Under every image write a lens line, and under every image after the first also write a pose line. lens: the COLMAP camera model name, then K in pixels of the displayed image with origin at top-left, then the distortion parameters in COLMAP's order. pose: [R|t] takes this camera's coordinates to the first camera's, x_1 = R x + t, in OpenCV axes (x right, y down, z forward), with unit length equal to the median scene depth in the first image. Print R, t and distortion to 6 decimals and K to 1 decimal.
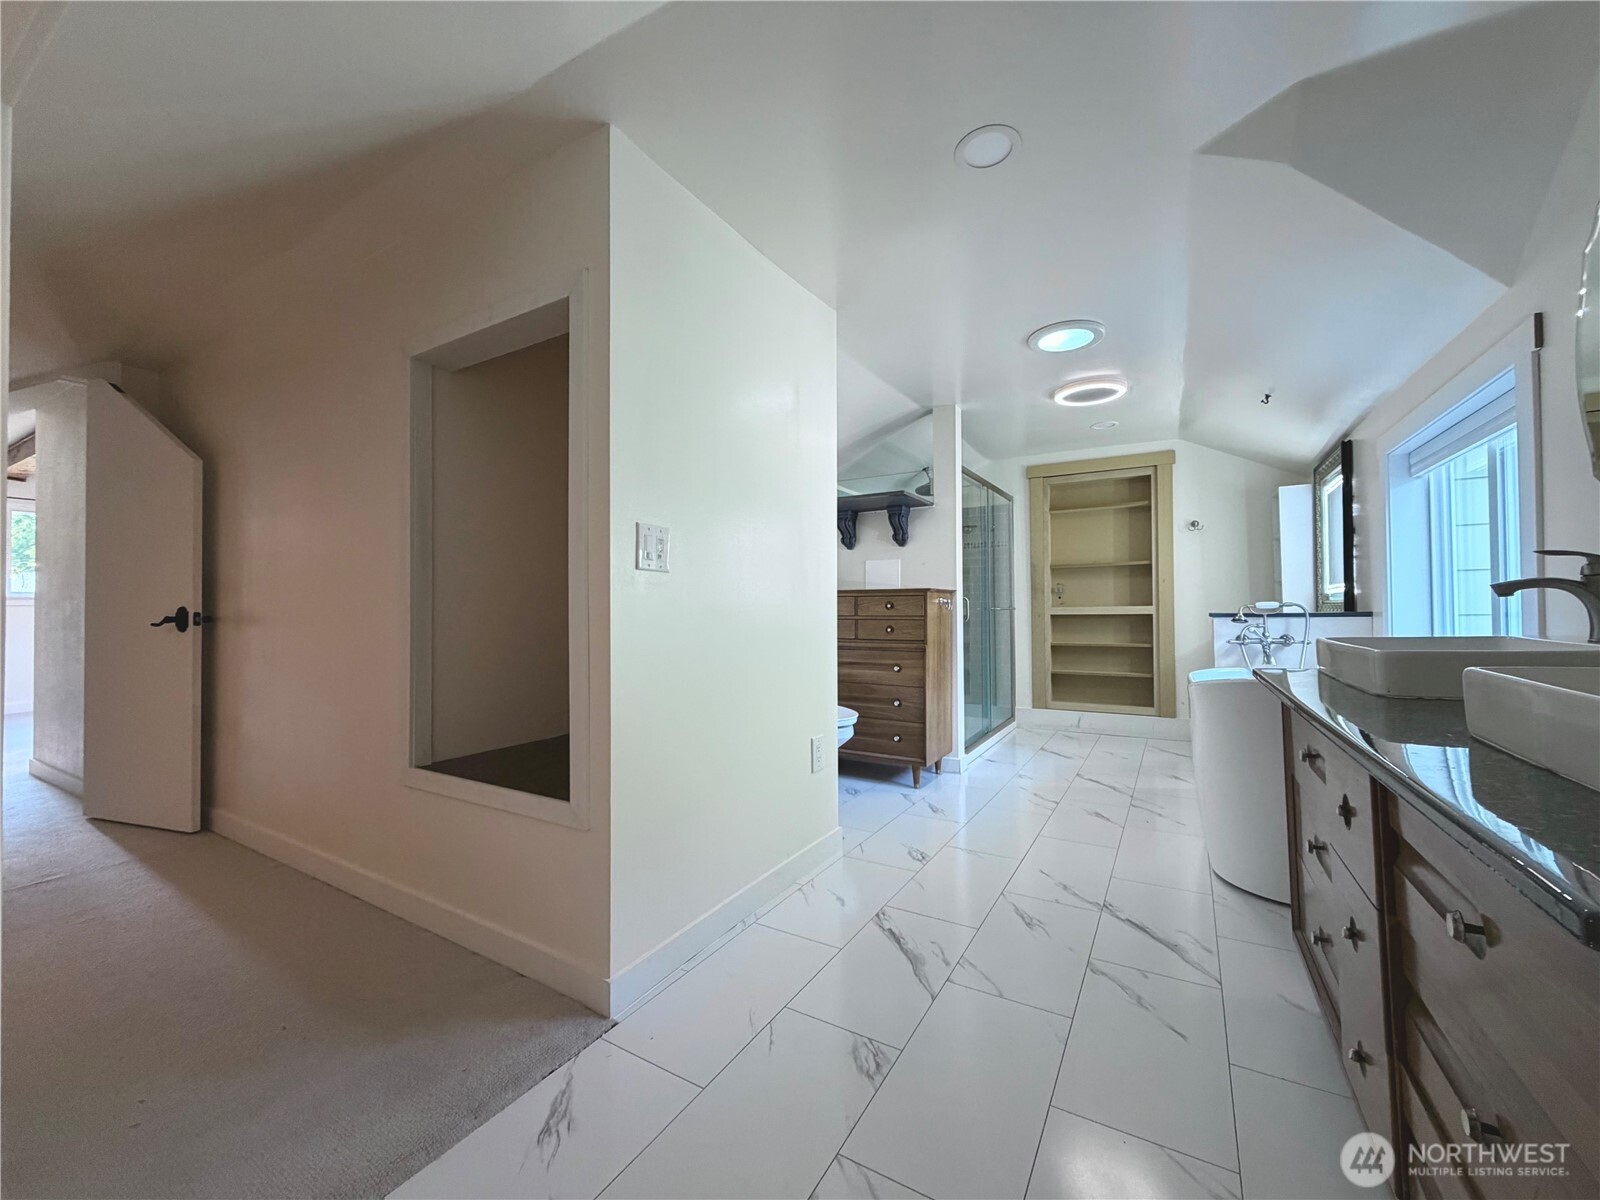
lens RADIAL K [[638.5, 0, 800.4], [0, 638.5, 599.7], [0, 0, 1]] dist [0.000772, 0.000080]
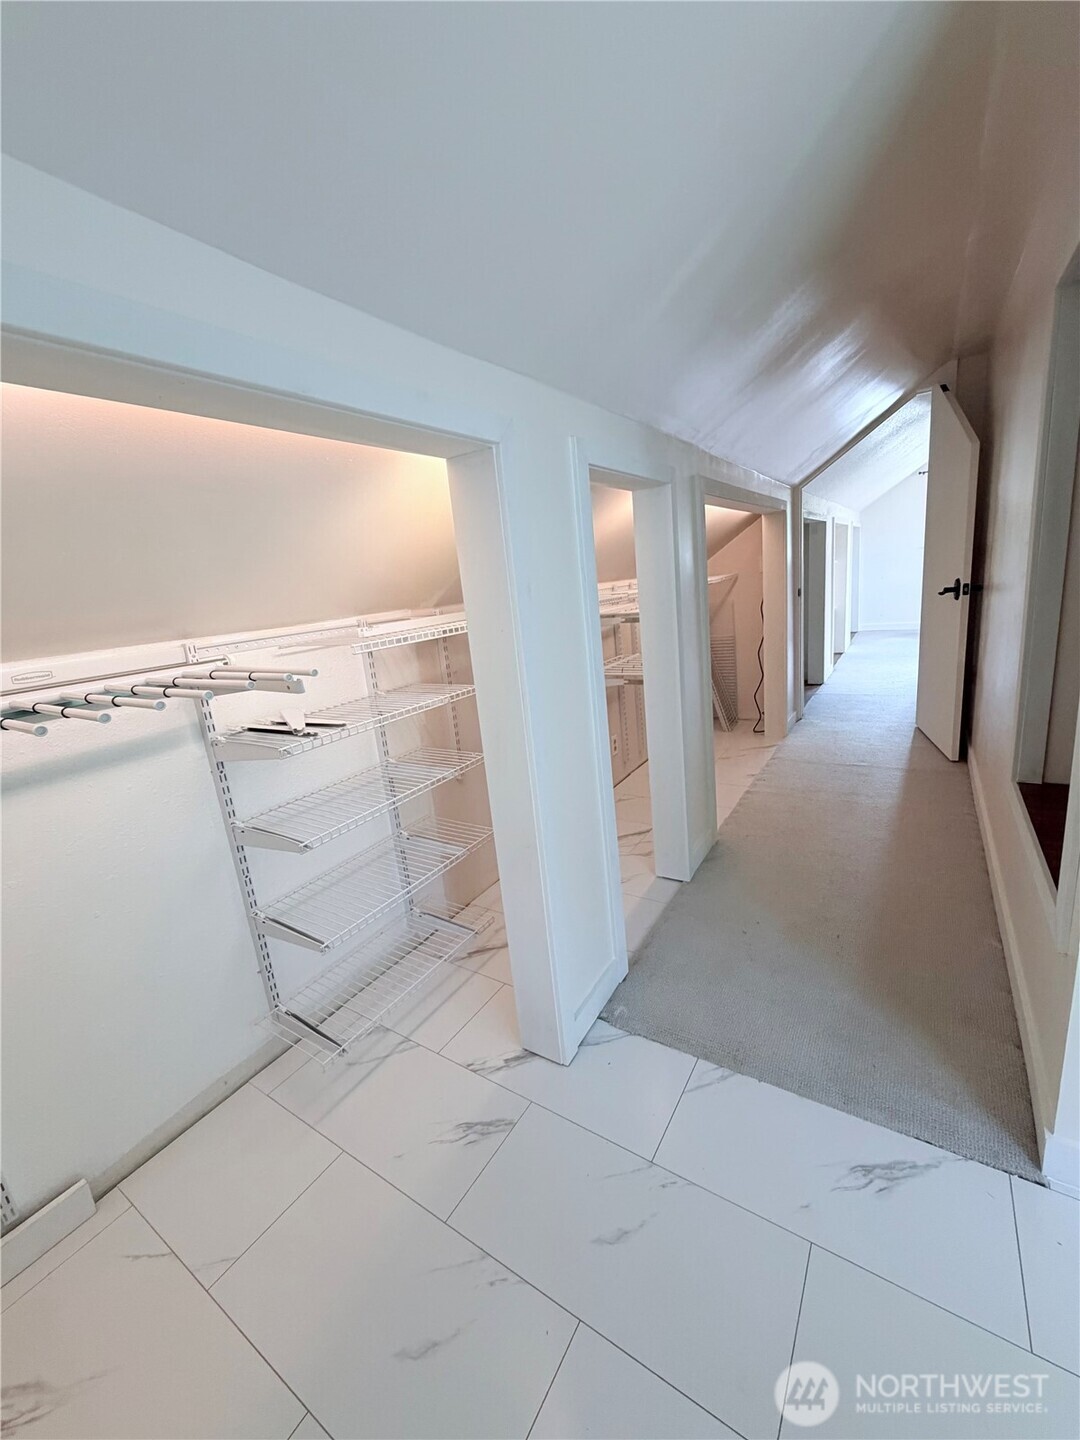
lens RADIAL K [[574.7, 0, 542.2], [0, 574.7, 717.3], [0, 0, 1]] dist [0.000772, 0.000080]
pose [[-0.036795, 0.239893, -0.970102, 0.140896], [0.119302, 0.964871, 0.234075, -0.070650], [0.992176, -0.107122, -0.064123, 0.229391]]
